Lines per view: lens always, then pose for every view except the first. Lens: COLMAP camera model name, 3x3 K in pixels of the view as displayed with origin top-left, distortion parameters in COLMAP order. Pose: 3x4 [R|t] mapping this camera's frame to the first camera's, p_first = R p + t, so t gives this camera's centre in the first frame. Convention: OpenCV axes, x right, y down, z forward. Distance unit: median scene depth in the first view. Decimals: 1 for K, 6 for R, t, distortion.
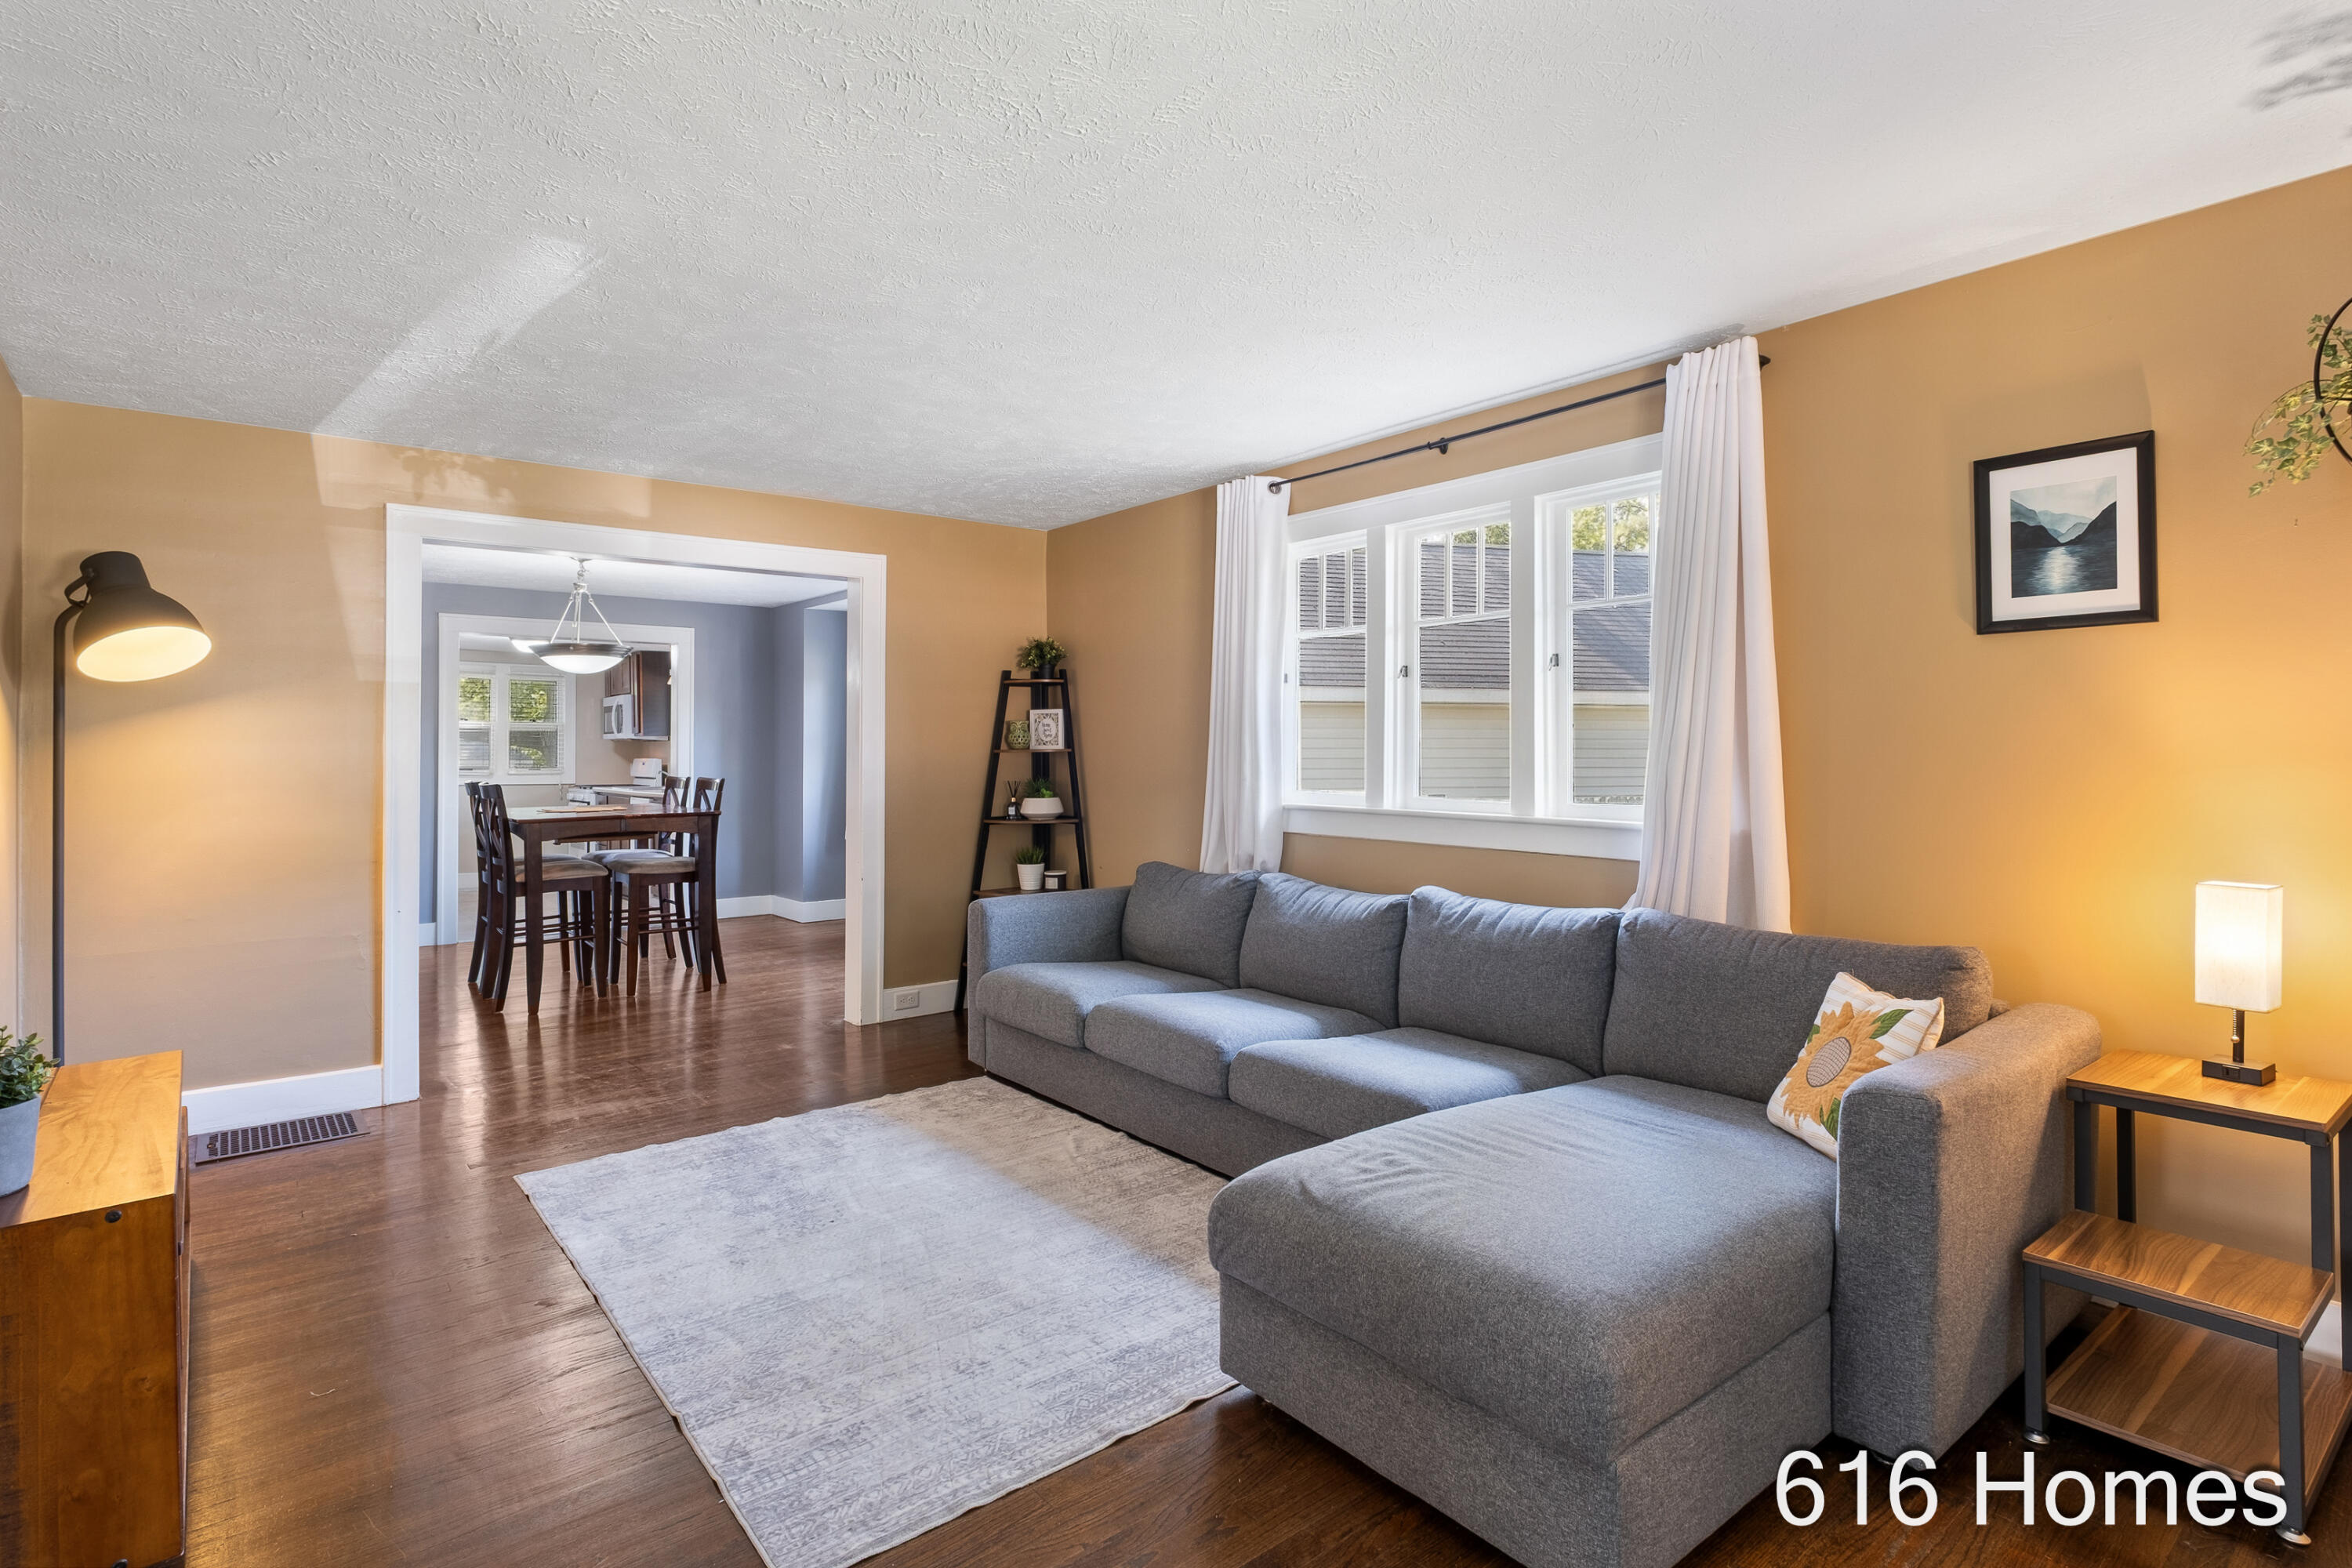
lens RADIAL K [[1145.7, 0, 1172.9], [0, 1145.7, 765.0], [0, 0, 1]] dist [0.003187, -0.005154]
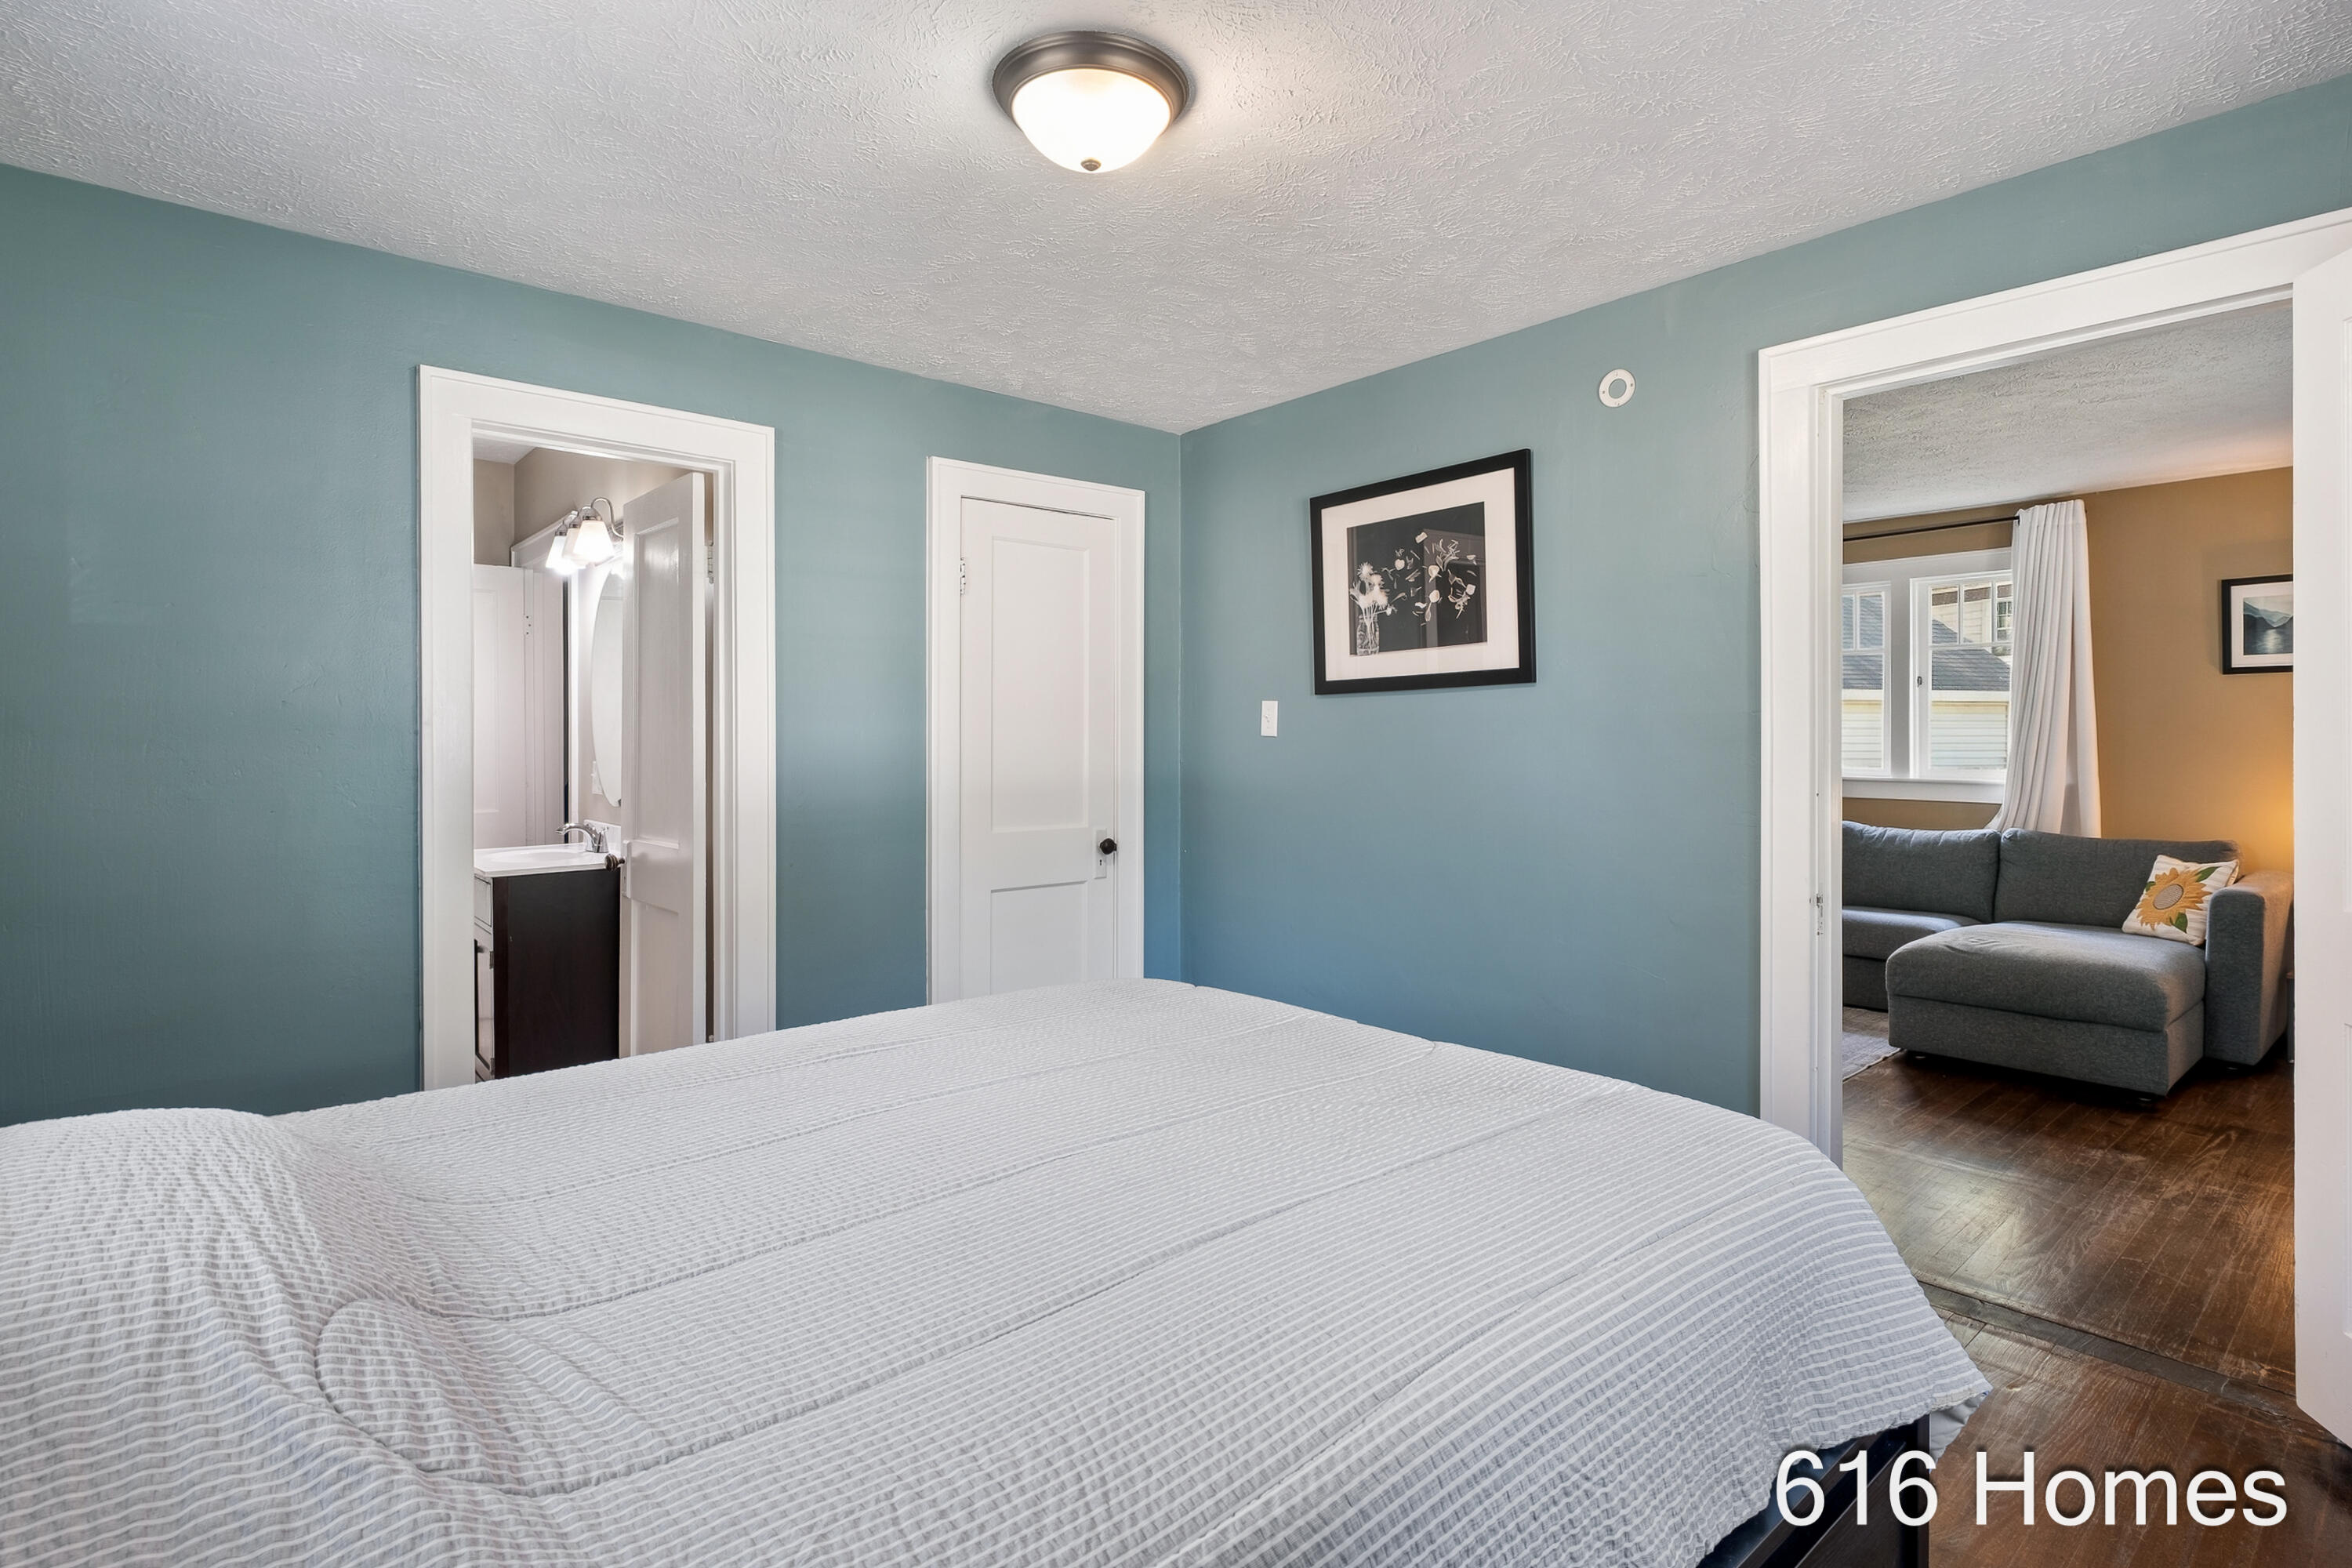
lens RADIAL K [[1145.7, 0, 1175.2], [0, 1145.7, 770.9], [0, 0, 1]] dist [0.003187, -0.005154]
pose [[0.999296, -0.006433, 0.036957, -1.034615], [0.005563, 0.999706, 0.023607, -0.010679], [-0.037098, -0.023384, 0.999038, -0.770122]]
